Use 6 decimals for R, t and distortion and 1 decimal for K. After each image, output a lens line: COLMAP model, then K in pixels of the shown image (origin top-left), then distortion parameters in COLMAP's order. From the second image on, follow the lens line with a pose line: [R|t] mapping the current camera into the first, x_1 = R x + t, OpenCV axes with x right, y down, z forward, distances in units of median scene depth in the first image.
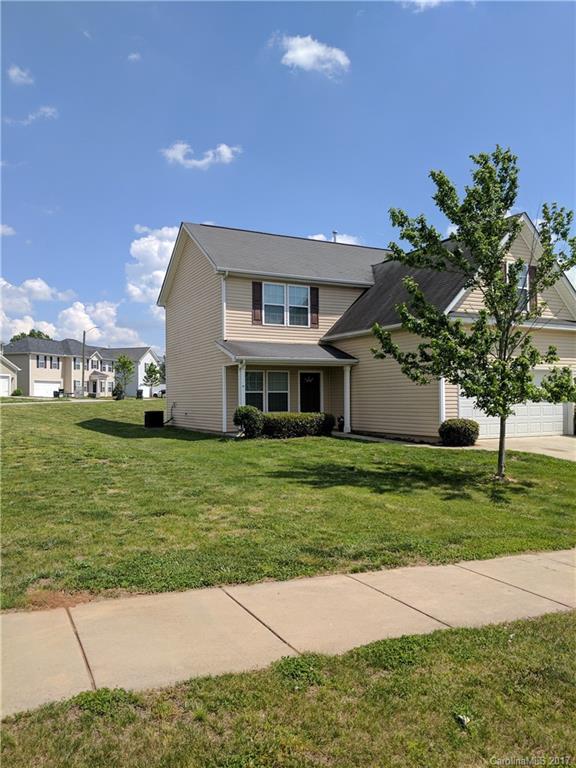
lens RADIAL K [[587.2, 0, 289.9], [0, 587.2, 392.4], [0, 0, 1]] dist [-0.000130, -0.000530]
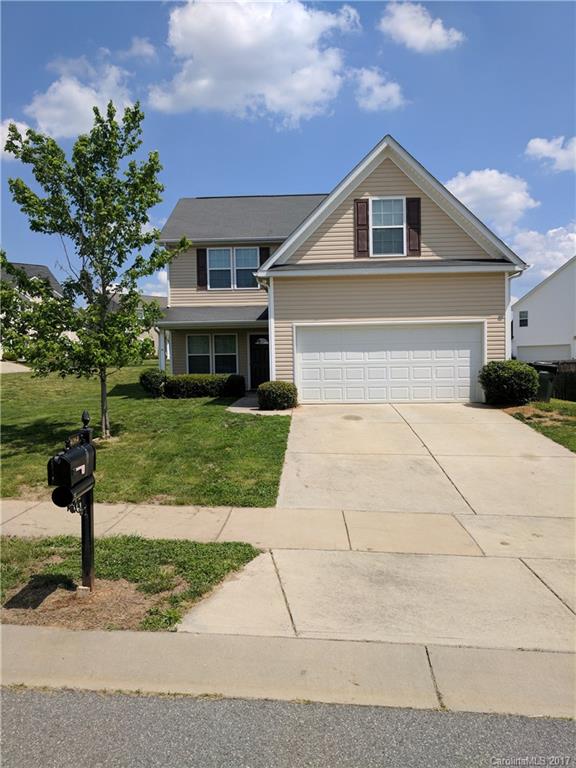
lens RADIAL K [[587.2, 0, 289.9], [0, 587.2, 392.4], [0, 0, 1]] dist [-0.000130, -0.000530]
pose [[0.870668, 0.017555, -0.491558, 0.595190], [0.014360, 0.998030, 0.061077, 0.004643], [0.491662, -0.060237, 0.868700, 0.157712]]
